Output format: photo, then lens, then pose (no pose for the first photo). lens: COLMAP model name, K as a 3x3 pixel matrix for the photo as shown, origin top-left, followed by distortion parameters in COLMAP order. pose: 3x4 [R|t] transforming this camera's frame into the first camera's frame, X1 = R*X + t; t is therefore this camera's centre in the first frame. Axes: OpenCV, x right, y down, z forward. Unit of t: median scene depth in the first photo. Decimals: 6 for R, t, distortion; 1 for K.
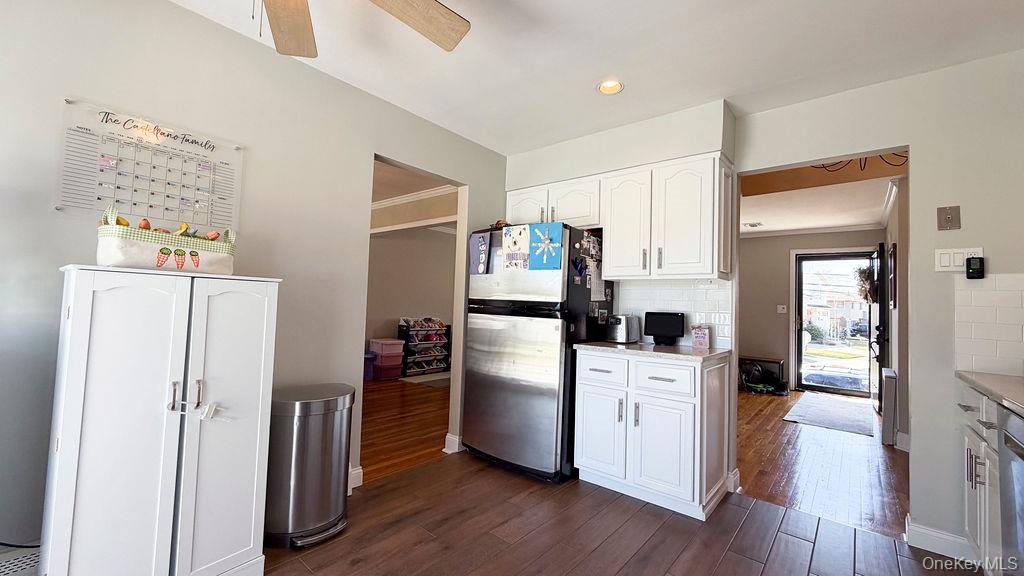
lens RADIAL K [[407.7, 0, 509.6], [0, 407.7, 287.8], [0, 0, 1]] dist [-0.000707, -0.000040]
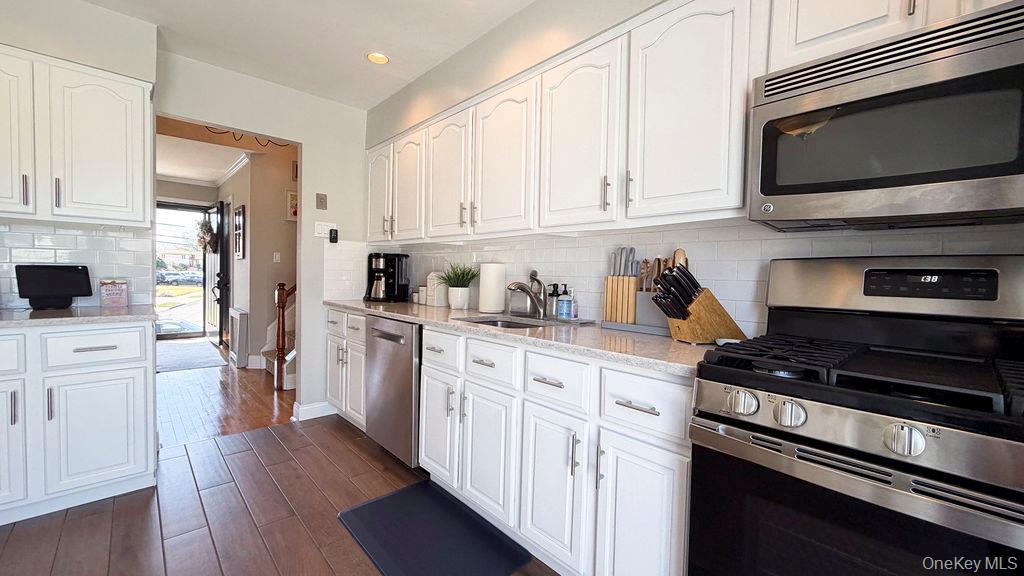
lens RADIAL K [[407.7, 0, 509.6], [0, 407.7, 287.8], [0, 0, 1]] dist [-0.000707, -0.000040]
pose [[0.117213, -0.069021, 0.990705, -0.148308], [-0.060903, 0.995205, 0.076540, -0.003965], [-0.991238, -0.069309, 0.112447, 0.046812]]
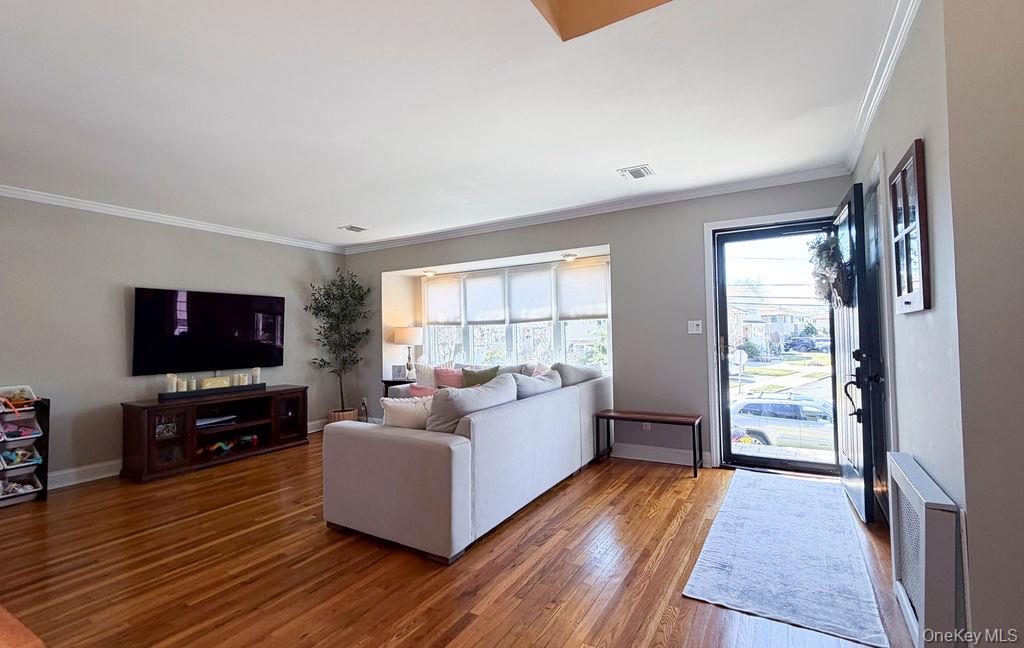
lens RADIAL K [[455.4, 0, 527.9], [0, 455.4, 321.7], [0, 0, 1]] dist [-0.000234, 0.000014]
pose [[0.981095, -0.049780, 0.187017, 0.397337], [0.047743, 0.998741, 0.015384, 0.029599], [-0.187547, -0.006164, 0.982236, 0.519340]]
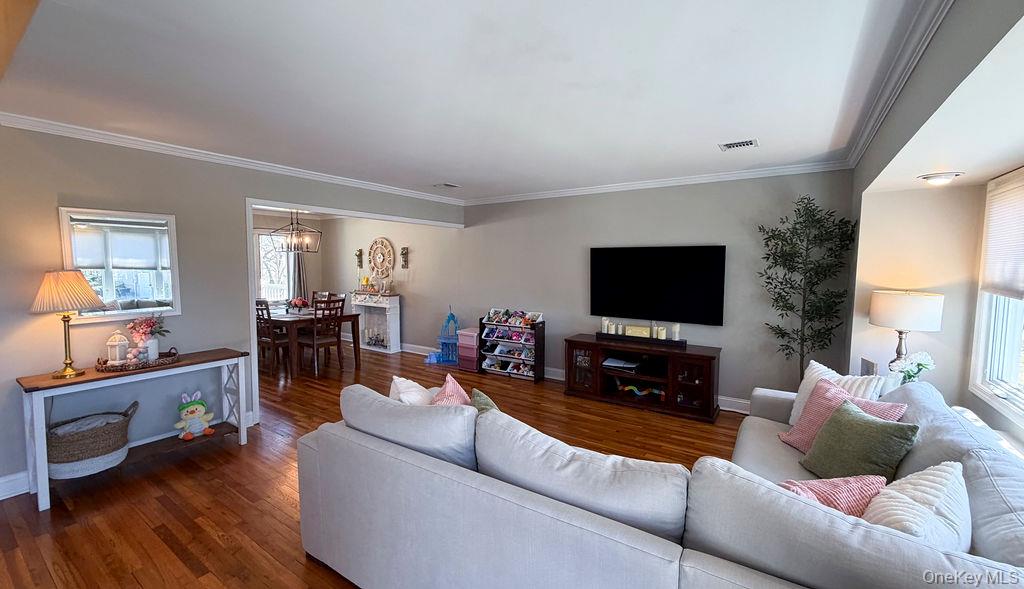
lens RADIAL K [[412.9, 0, 494.9], [0, 412.9, 292.4], [0, 0, 1]] dist [-0.000226, -0.000009]
pose [[0.078425, 0.034470, -0.996324, 0.851368], [0.041132, 0.998439, 0.037781, 0.002714], [0.996071, -0.043944, 0.076885, 1.216165]]
